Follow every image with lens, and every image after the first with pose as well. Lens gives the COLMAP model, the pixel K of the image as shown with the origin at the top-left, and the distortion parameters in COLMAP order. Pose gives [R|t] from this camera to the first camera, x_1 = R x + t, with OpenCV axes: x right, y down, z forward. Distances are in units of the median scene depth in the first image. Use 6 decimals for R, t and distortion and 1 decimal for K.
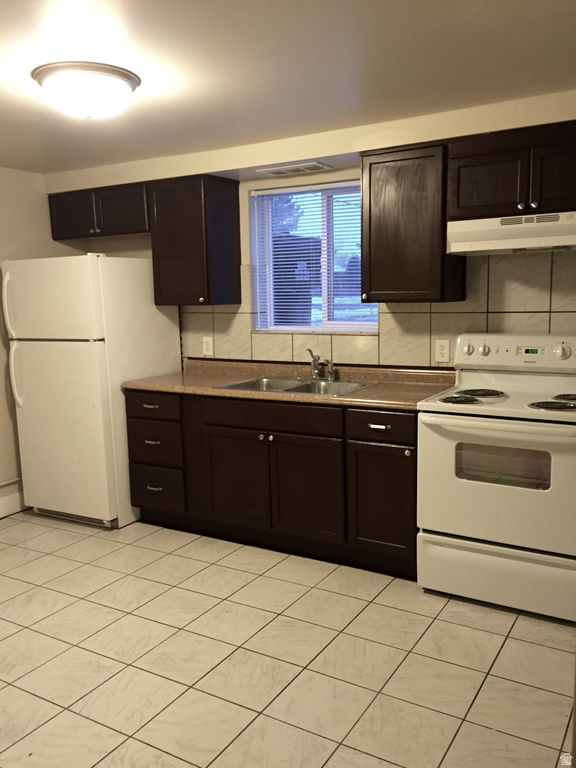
lens RADIAL K [[662.2, 0, 285.7], [0, 662.2, 385.0], [0, 0, 1]] dist [0.041708, -0.009872]
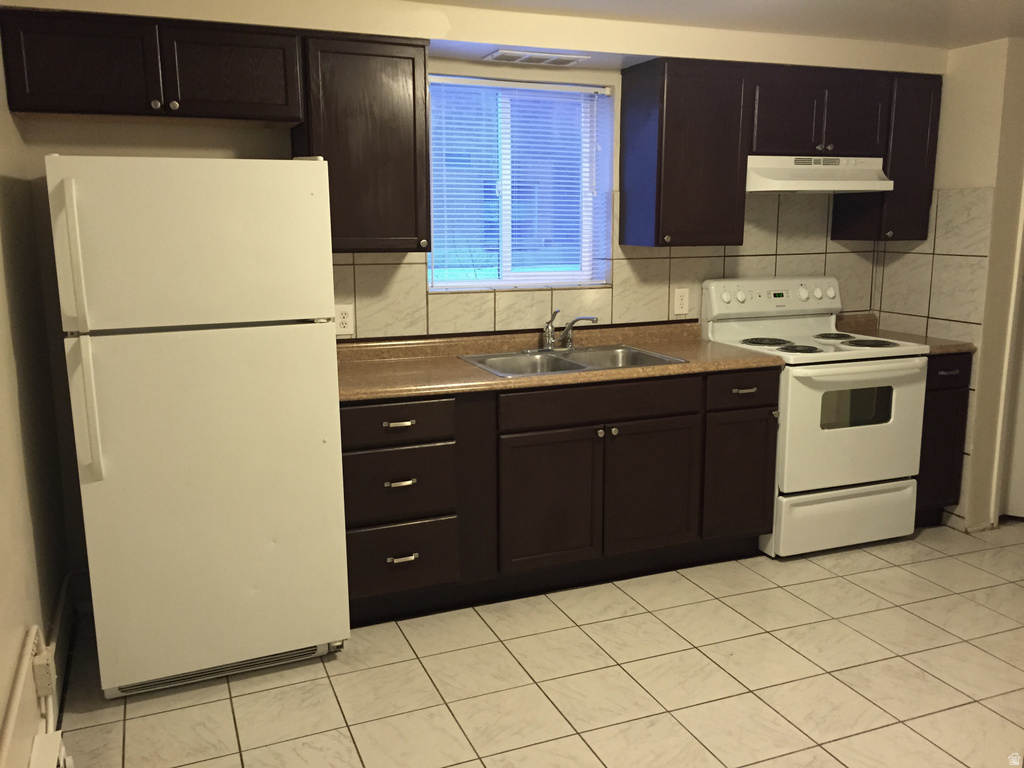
lens RADIAL K [[882.9, 0, 509.2], [0, 882.9, 382.8], [0, 0, 1]] dist [0.041708, -0.009872]
pose [[0.595817, -0.127870, 0.792875, -0.851157], [0.102826, 0.991264, 0.082595, -0.065825], [-0.796510, 0.032317, 0.603761, 0.490058]]
